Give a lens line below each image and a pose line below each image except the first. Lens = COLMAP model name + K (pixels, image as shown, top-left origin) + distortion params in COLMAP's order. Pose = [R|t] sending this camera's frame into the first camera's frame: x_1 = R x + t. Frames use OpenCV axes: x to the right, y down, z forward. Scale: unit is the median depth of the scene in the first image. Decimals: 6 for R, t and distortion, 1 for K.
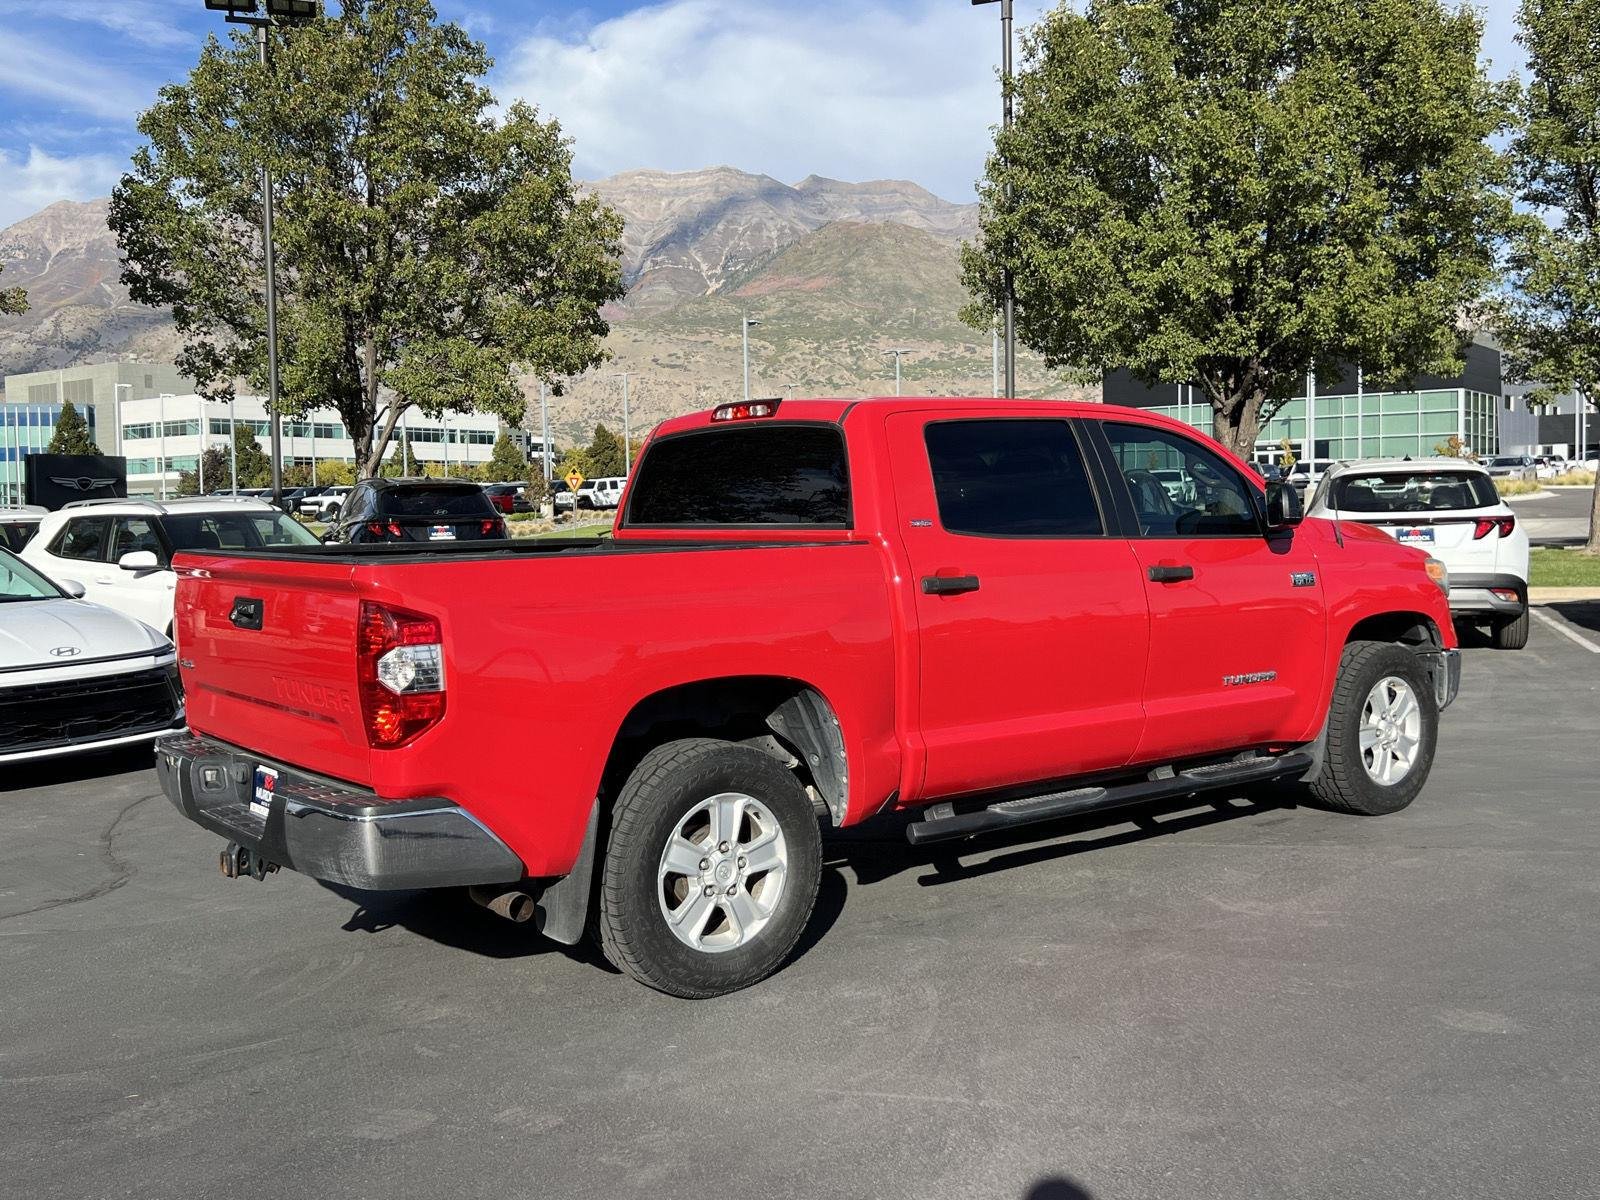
lens RADIAL K [[1662.0, 0, 775.4], [0, 1662.0, 595.0], [0, 0, 1]] dist [0.095518, -0.193877]
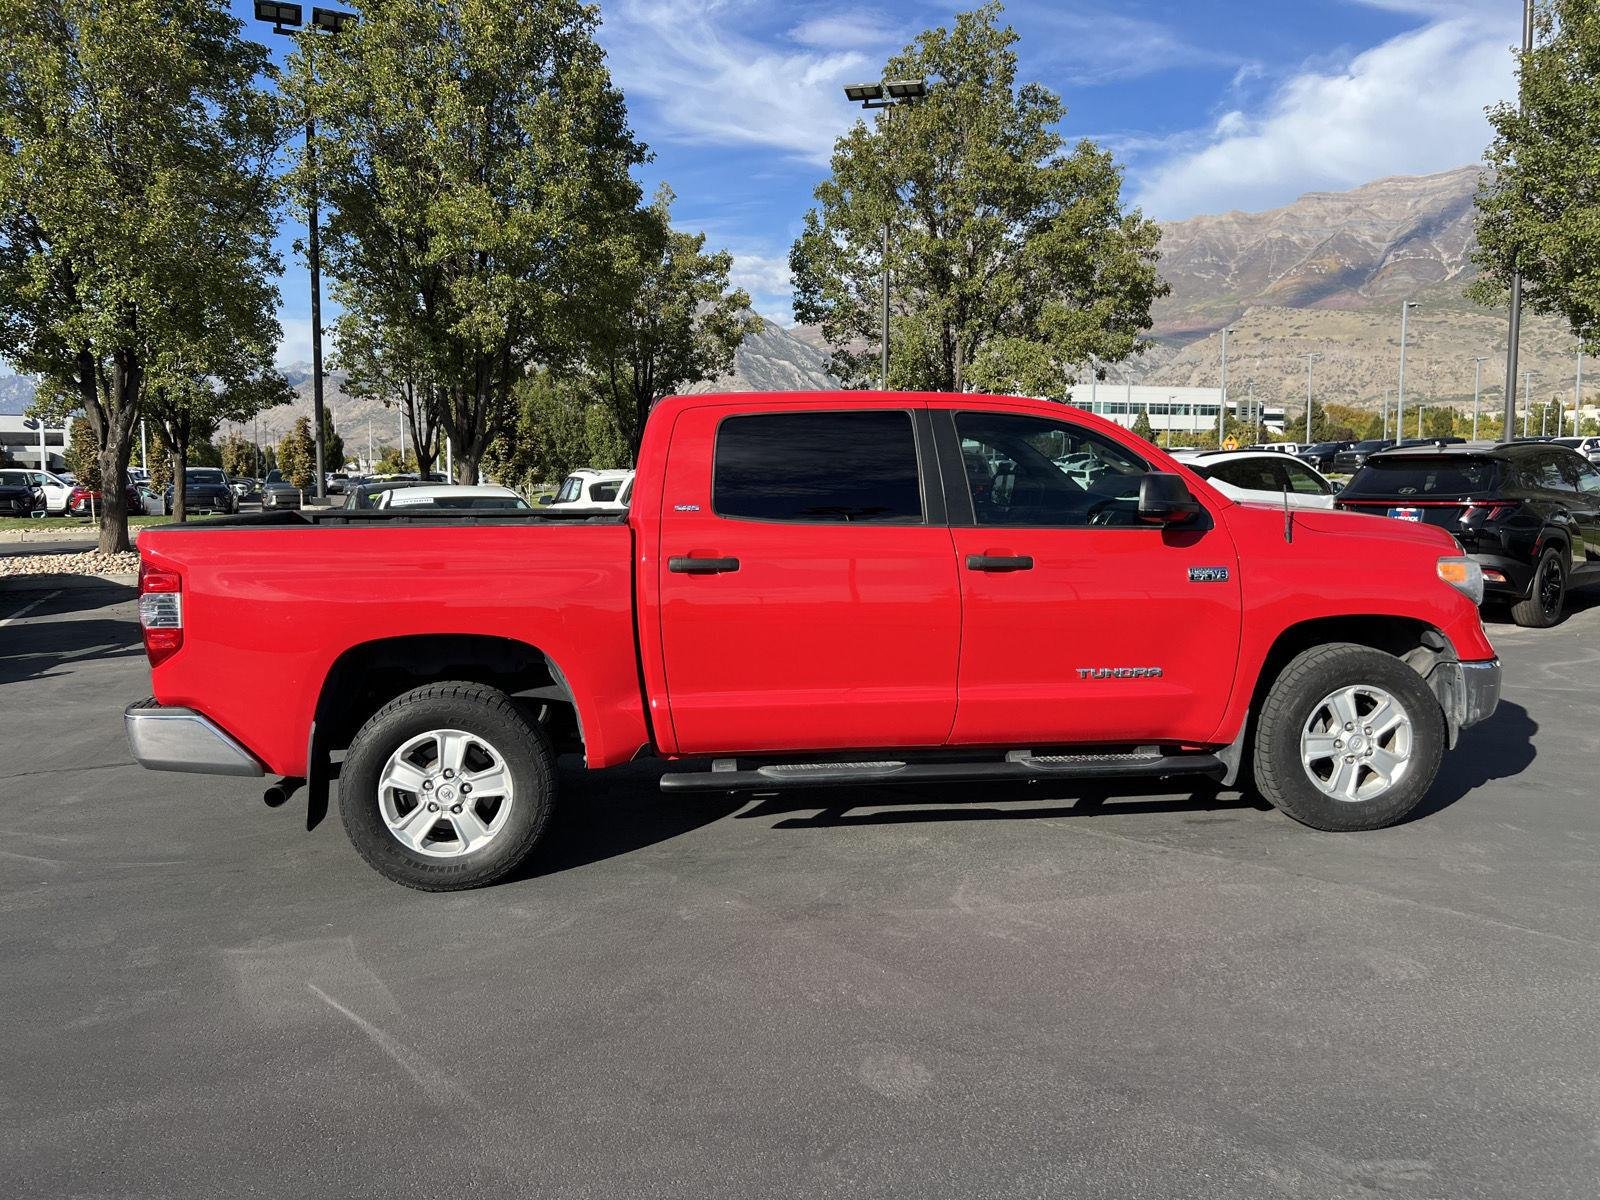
lens RADIAL K [[1233.5, 0, 741.9], [0, 1233.5, 608.3], [0, 0, 1]] dist [0.044979, -0.046021]
pose [[0.847801, 0.071144, -0.525521, 0.144876], [-0.037587, 0.996530, 0.074270, -0.010263], [0.528981, -0.043214, 0.847532, 0.082593]]
